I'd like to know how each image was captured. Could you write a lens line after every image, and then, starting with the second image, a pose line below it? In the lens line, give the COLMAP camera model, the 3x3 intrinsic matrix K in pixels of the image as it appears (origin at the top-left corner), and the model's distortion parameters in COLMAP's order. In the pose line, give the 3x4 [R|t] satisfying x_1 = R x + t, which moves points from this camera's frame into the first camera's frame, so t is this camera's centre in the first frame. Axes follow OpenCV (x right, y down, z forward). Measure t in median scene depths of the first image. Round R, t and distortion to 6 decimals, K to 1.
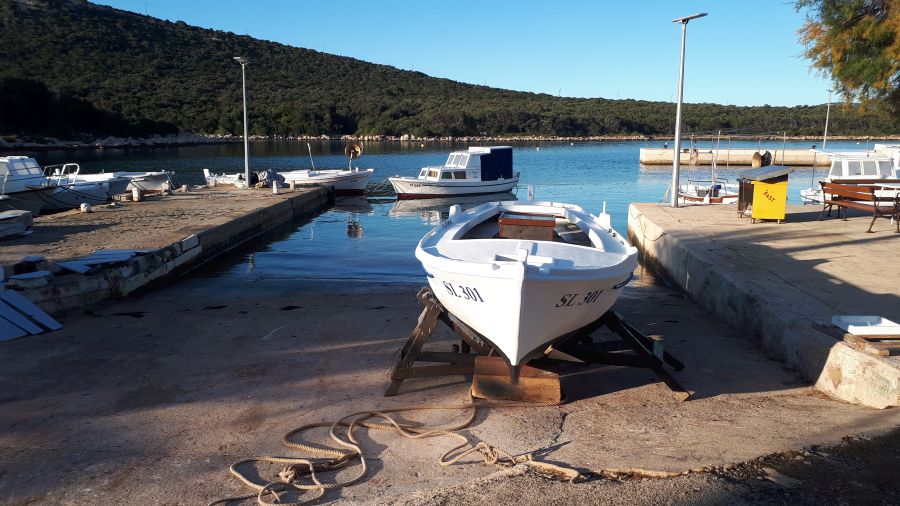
lens RADIAL K [[734.5, 0, 452.0], [0, 734.5, 250.0], [0, 0, 1]] dist [0.027730, -0.013449]
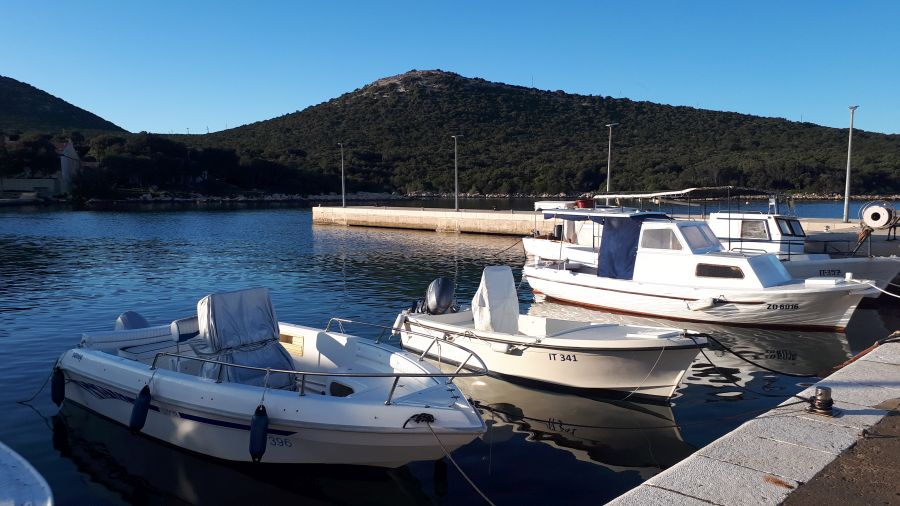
lens RADIAL K [[714.5, 0, 451.2], [0, 714.5, 260.3], [0, 0, 1]] dist [0.187969, -0.425552]
pose [[0.838179, 0.053046, -0.542809, 0.161099], [-0.087588, 0.995433, -0.037970, -0.009209], [0.538316, 0.079369, 0.838997, 0.065201]]
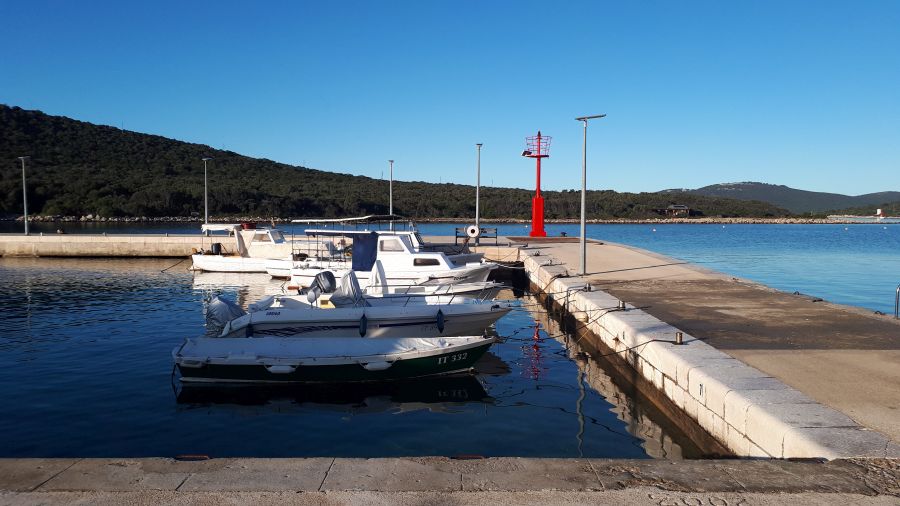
lens RADIAL K [[725.1, 0, 452.2], [0, 725.1, 265.4], [0, 0, 1]] dist [0.052611, -0.070016]
pose [[0.983981, -0.009327, 0.178028, 0.140854], [0.025173, 0.995894, -0.086961, -0.004628], [-0.176486, 0.090049, 0.980176, 0.034729]]
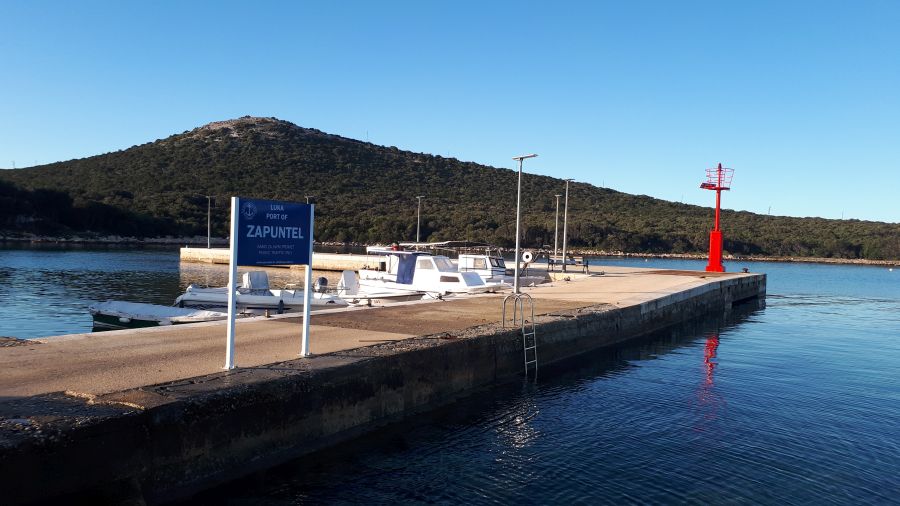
lens RADIAL K [[714.5, 0, 451.2], [0, 714.5, 260.3], [0, 0, 1]] dist [0.187969, -0.425552]
pose [[0.939853, 0.036913, -0.339578, 0.181552], [-0.084446, 0.988394, -0.126279, -0.002649], [0.330975, 0.147360, 0.932063, 0.025490]]
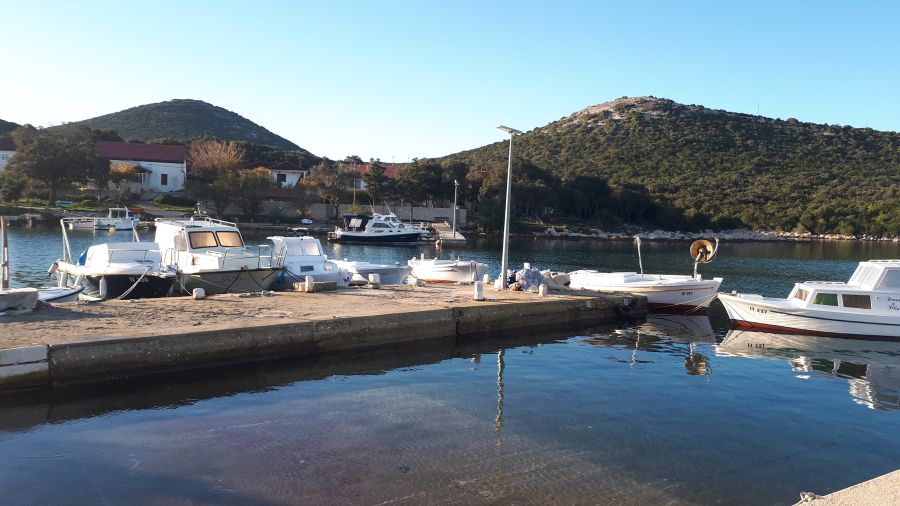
lens RADIAL K [[734.5, 0, 452.0], [0, 734.5, 250.0], [0, 0, 1]] dist [0.027730, -0.013449]
pose [[0.709674, 0.052208, -0.702593, 0.018073], [-0.142994, 0.987168, -0.071081, -0.005349], [0.689866, 0.150911, 0.708033, 0.035691]]
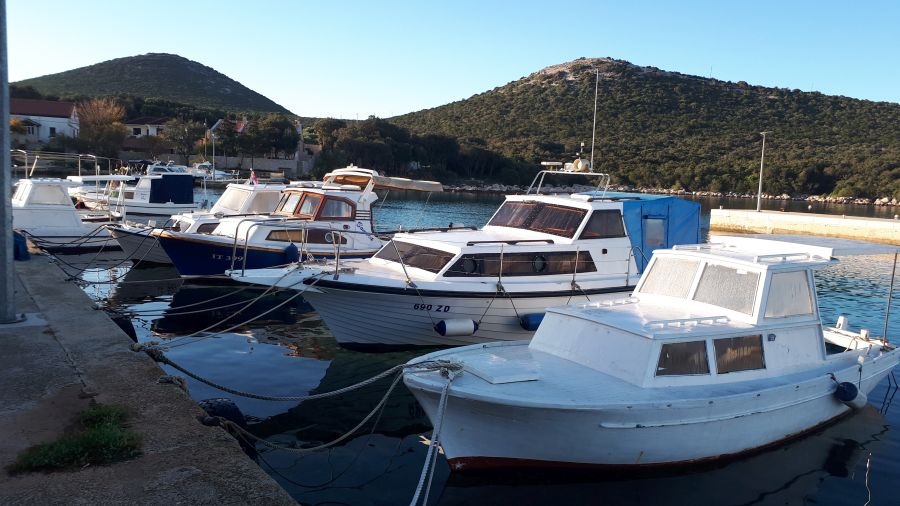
lens RADIAL K [[725.1, 0, 452.2], [0, 725.1, 265.4], [0, 0, 1]] dist [0.052611, -0.070016]
pose [[0.719369, 0.112829, -0.685403, 0.105904], [-0.152084, 0.988363, 0.003081, -0.007296], [0.677774, 0.102022, 0.728158, 0.052978]]
